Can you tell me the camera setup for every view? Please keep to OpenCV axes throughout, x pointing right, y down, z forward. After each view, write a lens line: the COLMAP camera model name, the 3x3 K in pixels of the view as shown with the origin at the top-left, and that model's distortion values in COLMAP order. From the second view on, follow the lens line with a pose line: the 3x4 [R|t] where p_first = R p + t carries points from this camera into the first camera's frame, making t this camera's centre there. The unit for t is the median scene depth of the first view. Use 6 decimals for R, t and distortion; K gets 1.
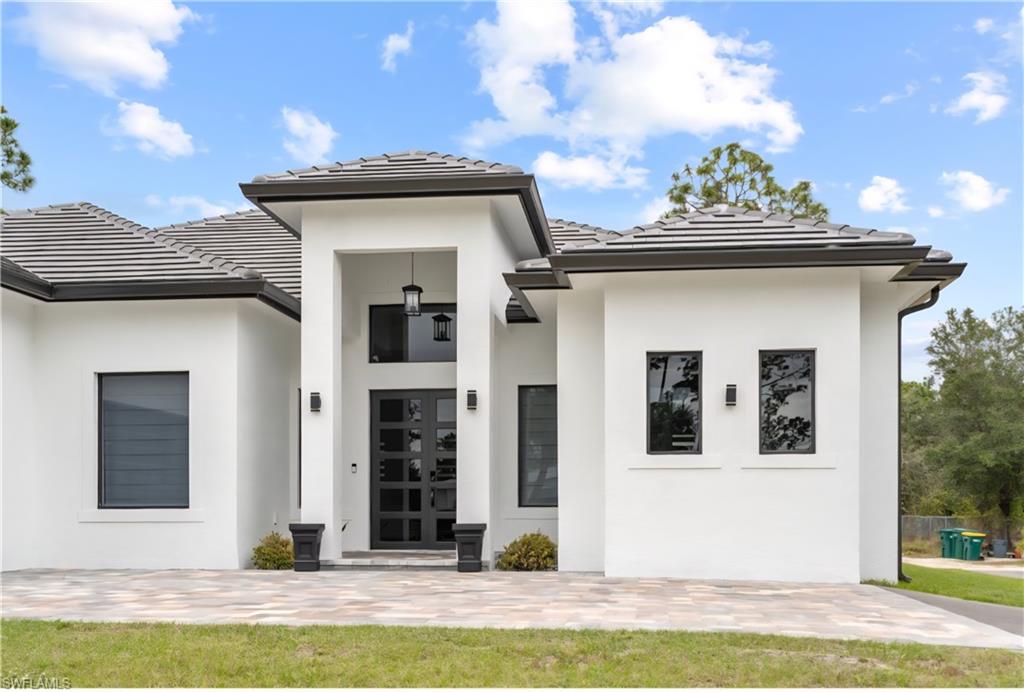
lens RADIAL K [[1069.7, 0, 526.9], [0, 1069.7, 494.9], [0, 0, 1]] dist [0.001739, -0.011692]
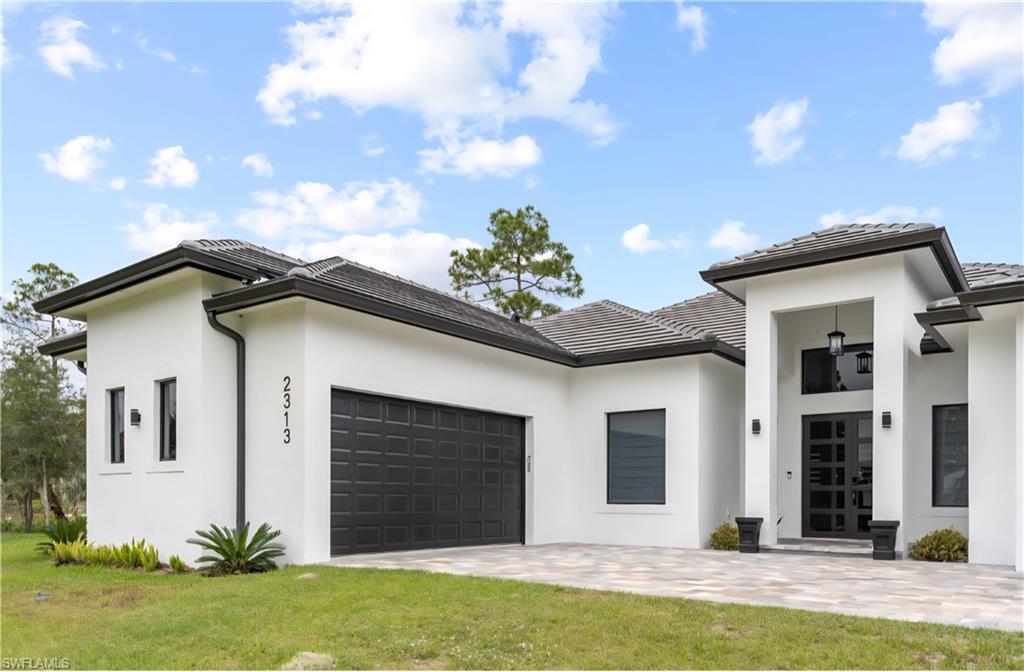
lens RADIAL K [[738.7, 0, 514.6], [0, 738.7, 487.0], [0, 0, 1]] dist [0.003761, 0.000084]
pose [[0.859129, 0.001910, -0.511756, 0.016106], [-0.003683, 0.999990, -0.002451, -0.007740], [0.511746, 0.003991, 0.859128, 0.051124]]
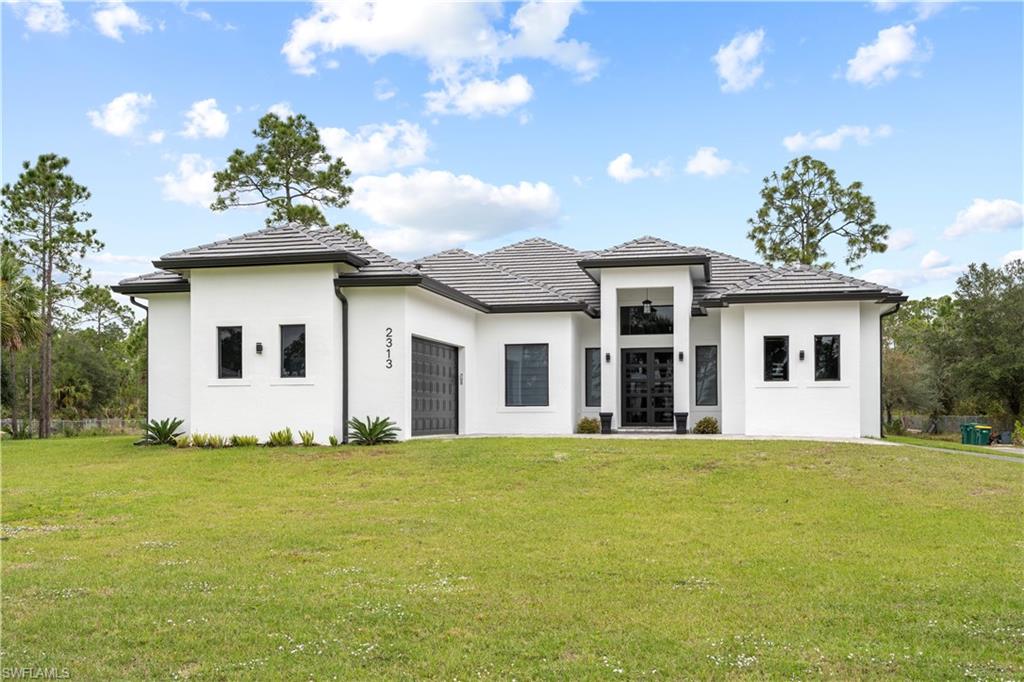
lens RADIAL K [[955.5, 0, 510.0], [0, 955.5, 392.7], [0, 0, 1]] dist [0.004818, -0.000537]
pose [[0.993314, -0.003813, -0.115378, -0.172638], [0.002783, 0.999955, -0.009090, 0.003118], [0.115408, 0.008708, 0.993280, -0.981533]]
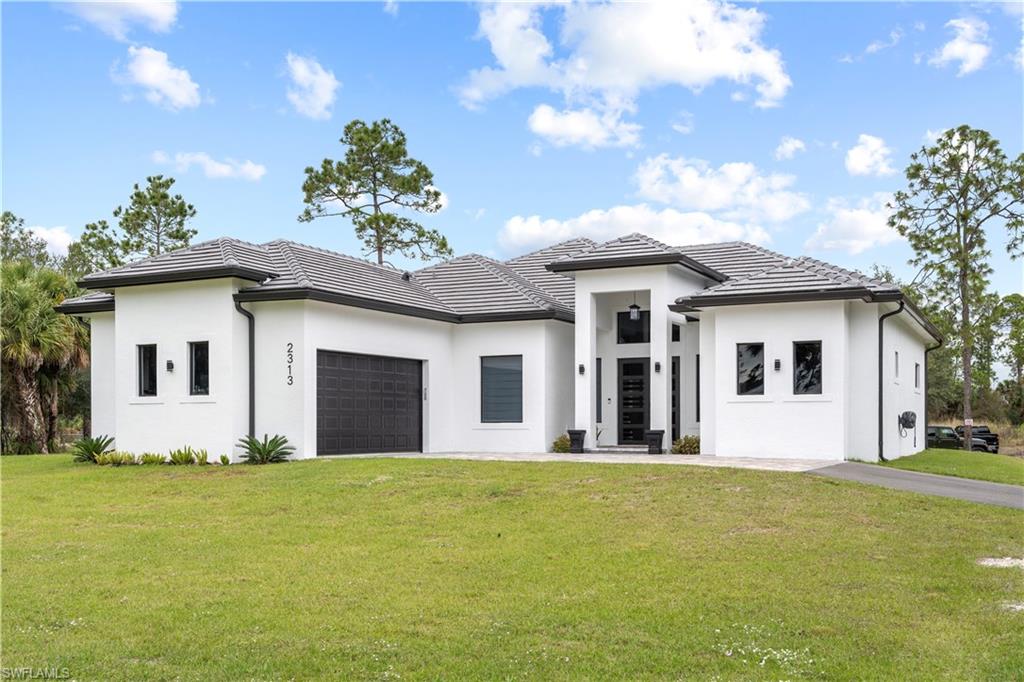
lens RADIAL K [[1023.7, 0, 509.5], [0, 1023.7, 417.2], [0, 0, 1]] dist [-0.000673, 0.014247]
pose [[0.936909, -0.002620, -0.349565, 0.347263], [0.004244, 0.999983, 0.003880, -0.005282], [0.349549, -0.005118, 0.936904, -0.846458]]
